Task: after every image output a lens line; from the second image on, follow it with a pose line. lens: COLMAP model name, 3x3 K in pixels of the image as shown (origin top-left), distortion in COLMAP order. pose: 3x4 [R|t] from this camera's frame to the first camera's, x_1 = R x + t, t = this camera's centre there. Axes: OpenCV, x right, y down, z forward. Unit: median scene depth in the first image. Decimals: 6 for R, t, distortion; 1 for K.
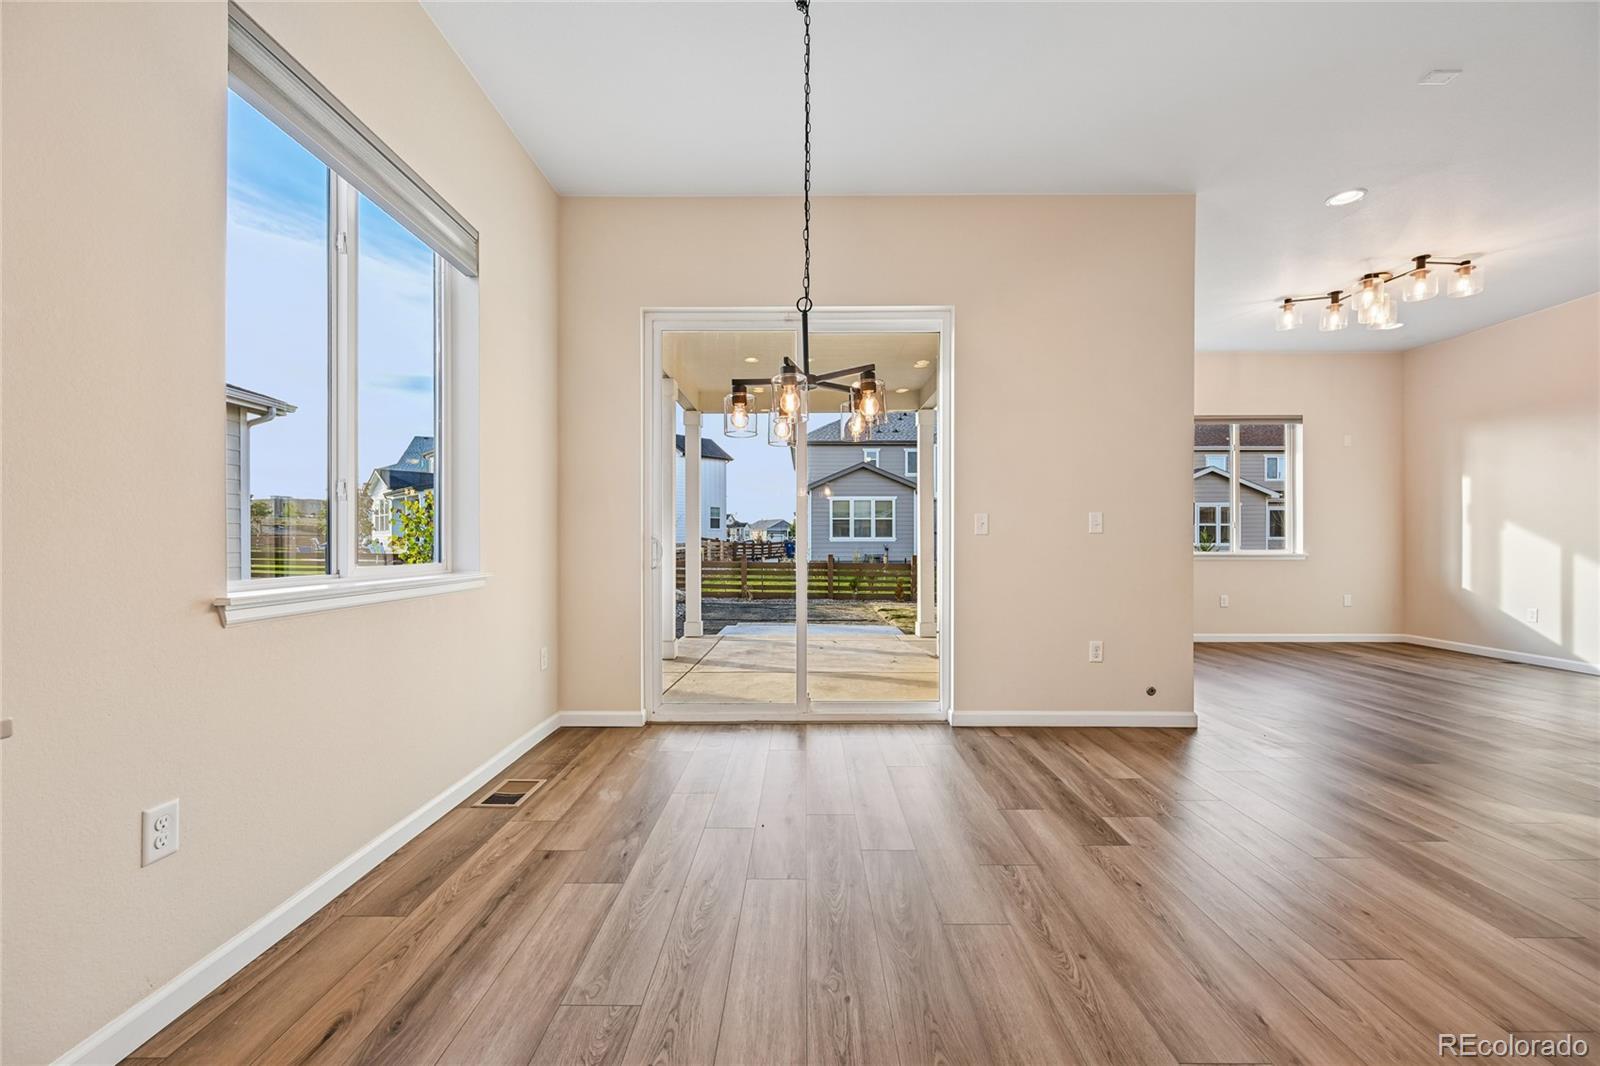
lens RADIAL K [[625.9, 0, 802.5], [0, 625.9, 543.1], [0, 0, 1]] dist [-0.000881, -0.000091]
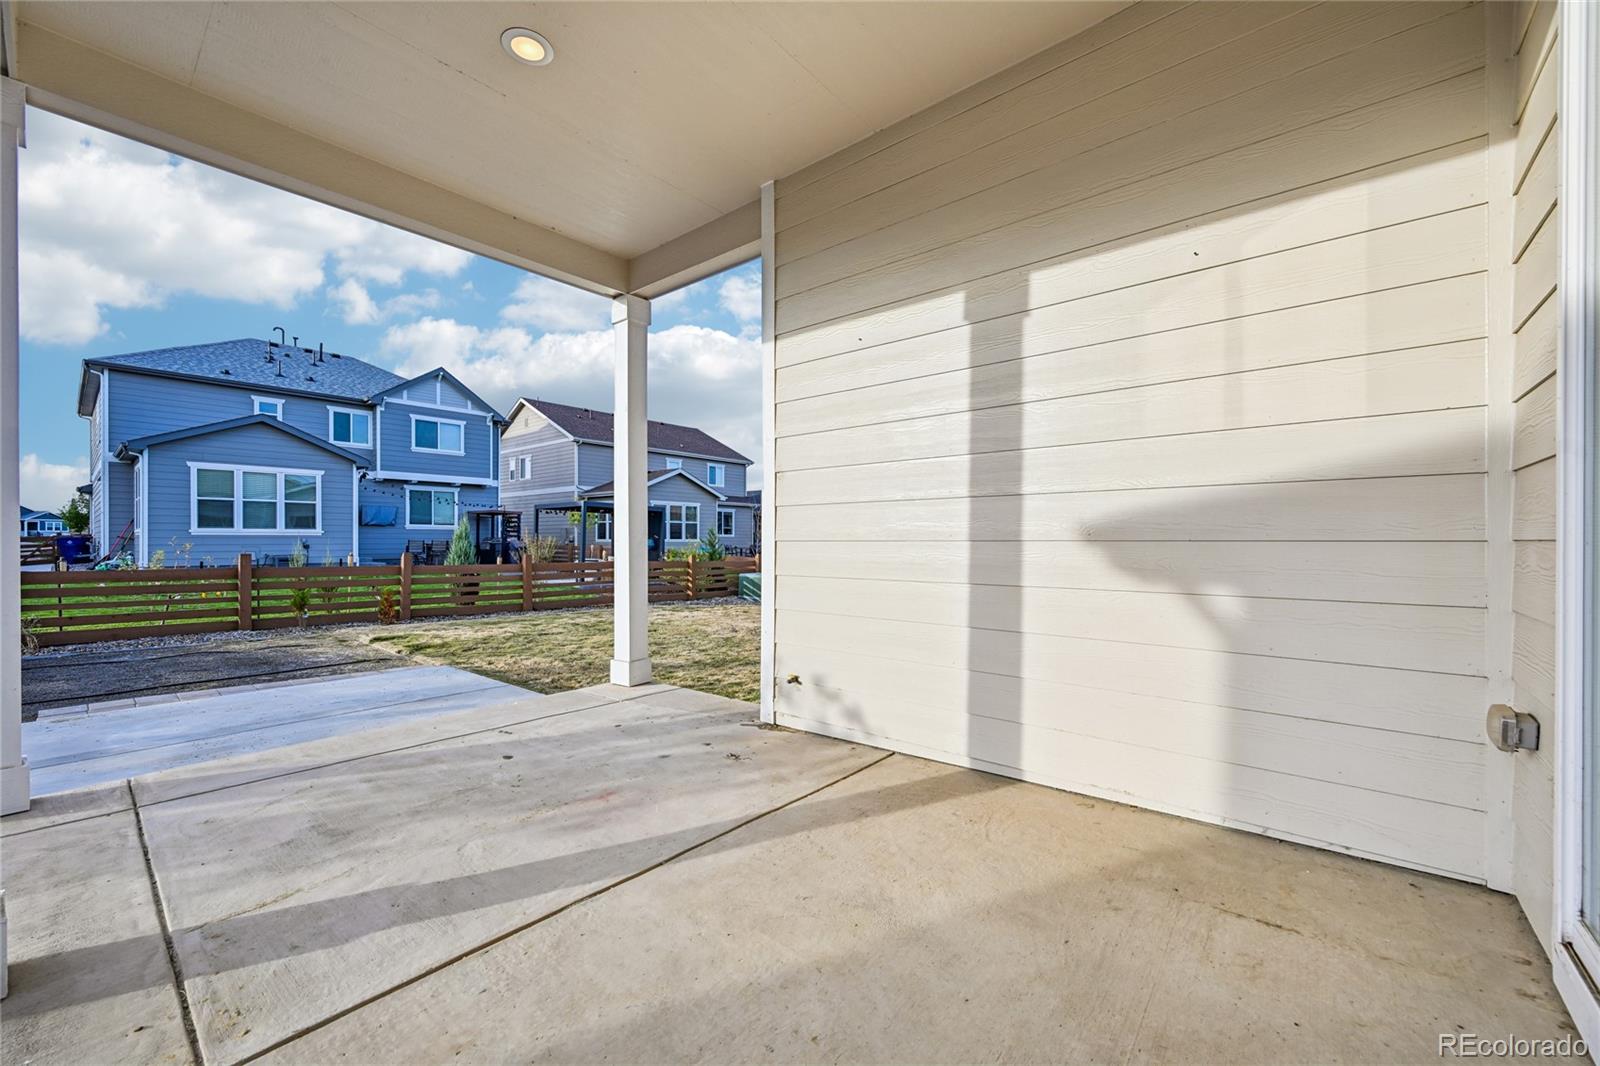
lens RADIAL K [[625.9, 0, 802.5], [0, 625.9, 543.1], [0, 0, 1]] dist [-0.000881, -0.000091]
pose [[0.641738, -0.001828, 0.766921, -0.196213], [-0.000572, 0.999996, 0.002862, 0.017366], [-0.766923, -0.002275, 0.641735, 0.643477]]
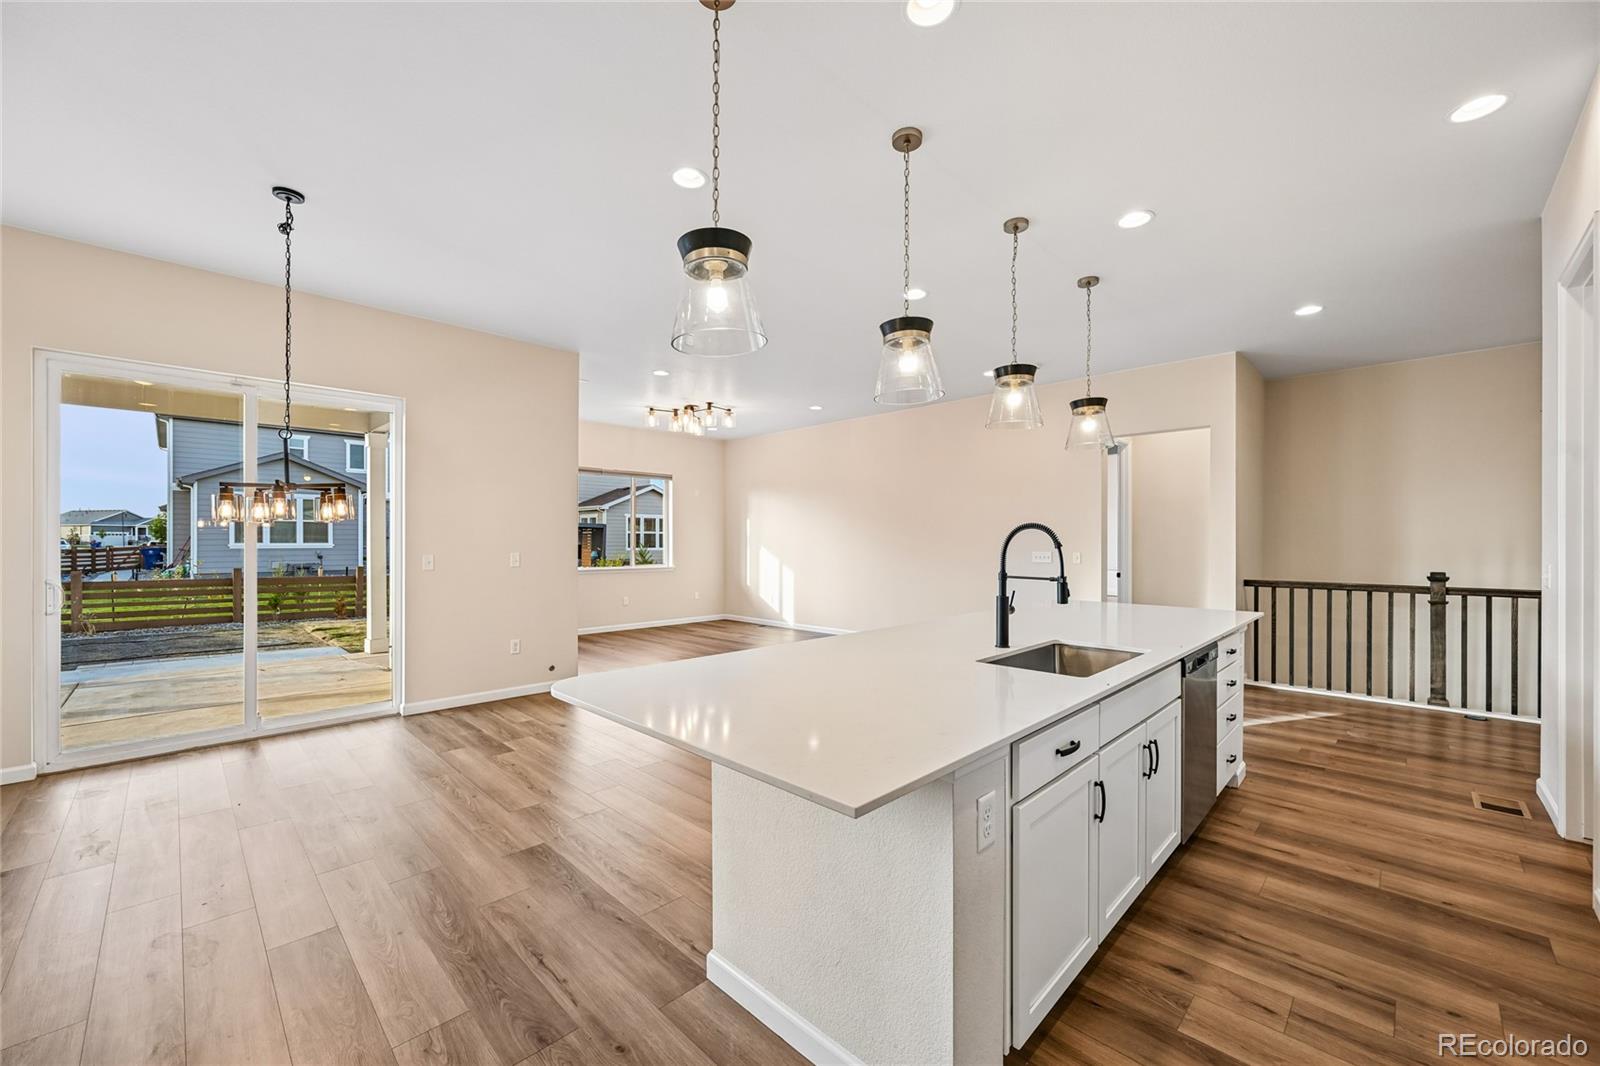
lens RADIAL K [[625.9, 0, 802.5], [0, 625.9, 543.1], [0, 0, 1]] dist [-0.000881, -0.000091]
pose [[0.699798, -0.000381, 0.714340, -0.064188], [0.000578, 1.000000, -0.000033, -0.040376], [-0.714340, 0.000436, 0.699799, -0.294439]]
